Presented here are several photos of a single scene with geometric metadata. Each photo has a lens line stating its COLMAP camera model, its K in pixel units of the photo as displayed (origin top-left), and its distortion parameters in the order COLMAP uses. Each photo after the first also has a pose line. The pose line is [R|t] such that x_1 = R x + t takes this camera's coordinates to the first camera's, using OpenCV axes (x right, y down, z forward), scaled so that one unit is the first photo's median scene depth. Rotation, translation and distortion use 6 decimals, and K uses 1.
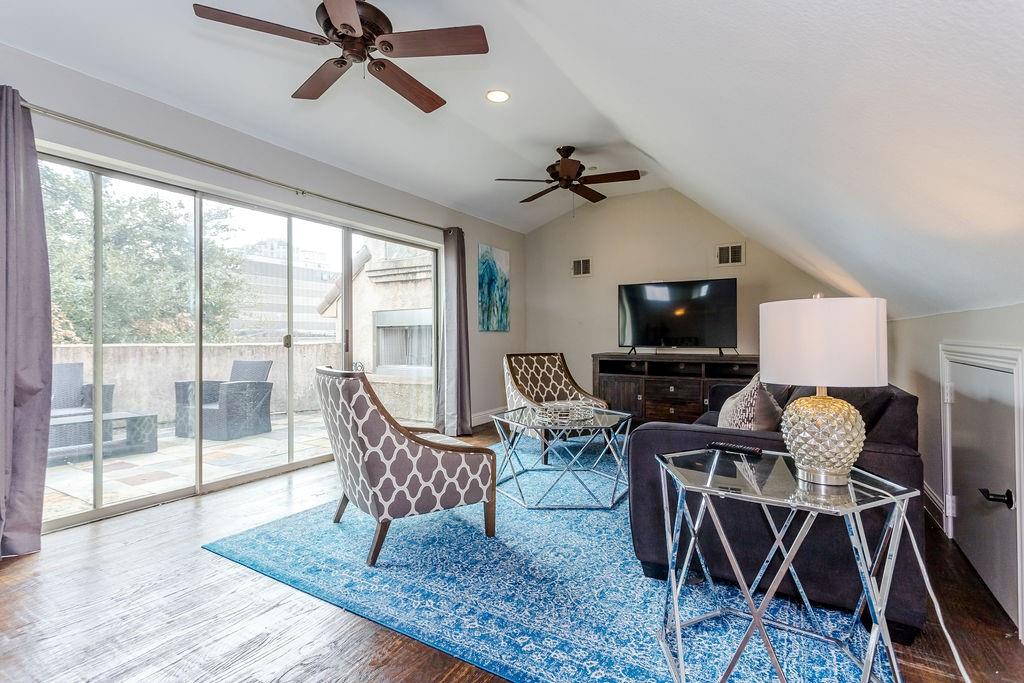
lens RADIAL K [[488.6, 0, 511.3], [0, 488.6, 337.6], [0, 0, 1]] dist [0.000446, 0.001583]
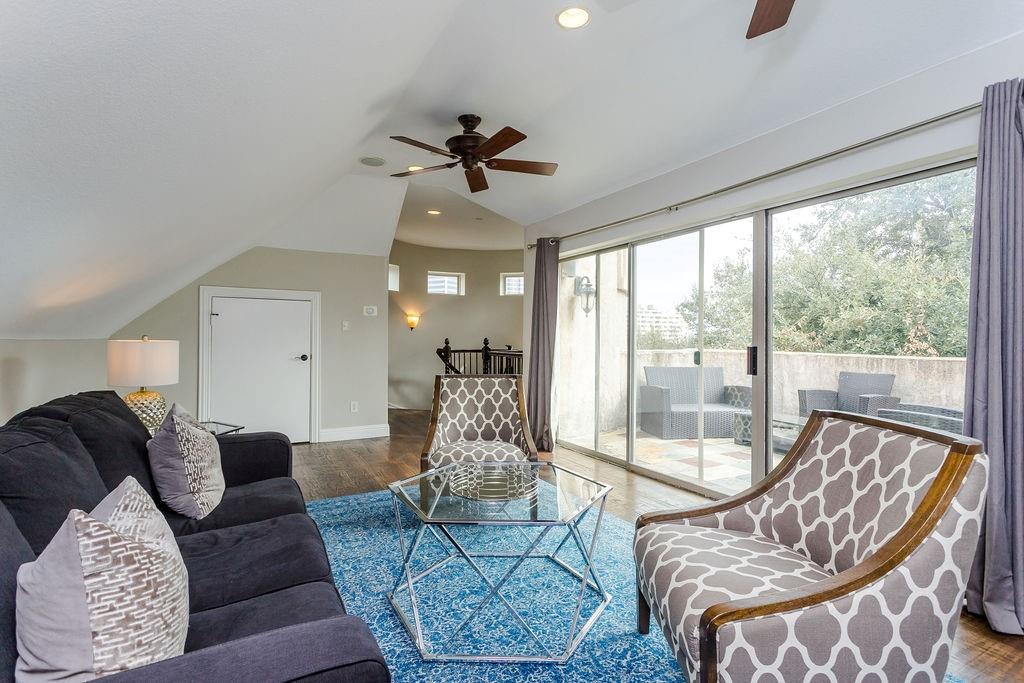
lens RADIAL K [[488.6, 0, 510.6], [0, 488.6, 343.4], [0, 0, 1]] dist [0.000446, 0.001583]
pose [[-0.507621, 0.007674, -0.861546, 0.364817], [-0.000779, 0.999956, 0.009366, -0.020306], [0.861580, 0.005426, -0.507593, 0.753549]]
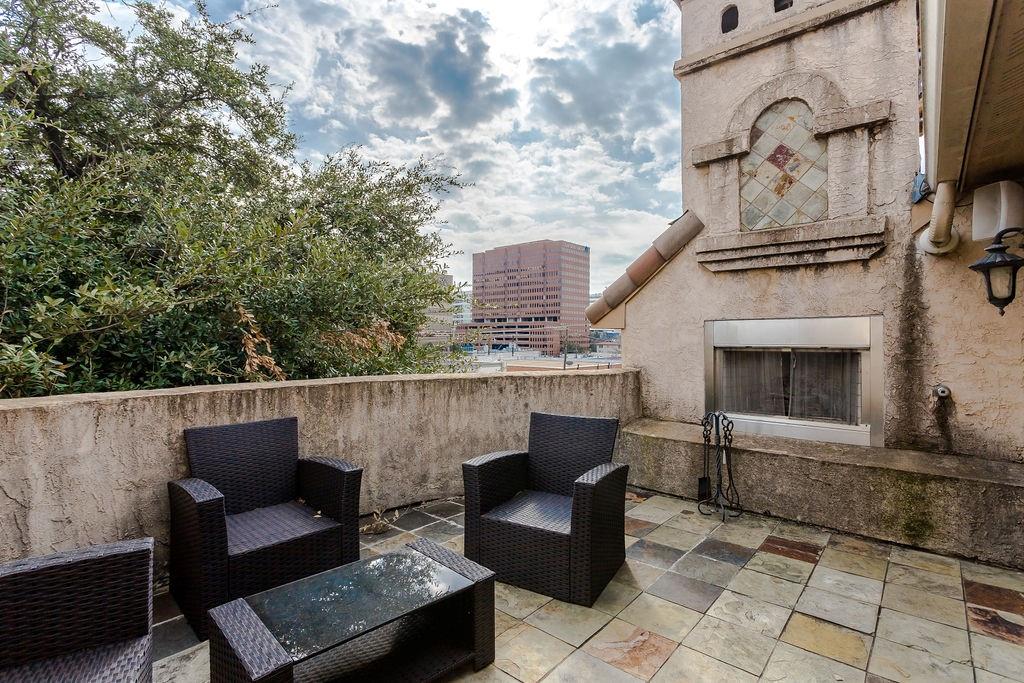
lens RADIAL K [[488.6, 0, 512.9], [0, 488.6, 340.8], [0, 0, 1]] dist [0.000446, 0.001583]
pose [[0.985506, 0.007515, -0.169472, -0.489069], [-0.006315, 0.999951, 0.007621, -0.038276], [0.169521, -0.006440, 0.985506, 0.447267]]
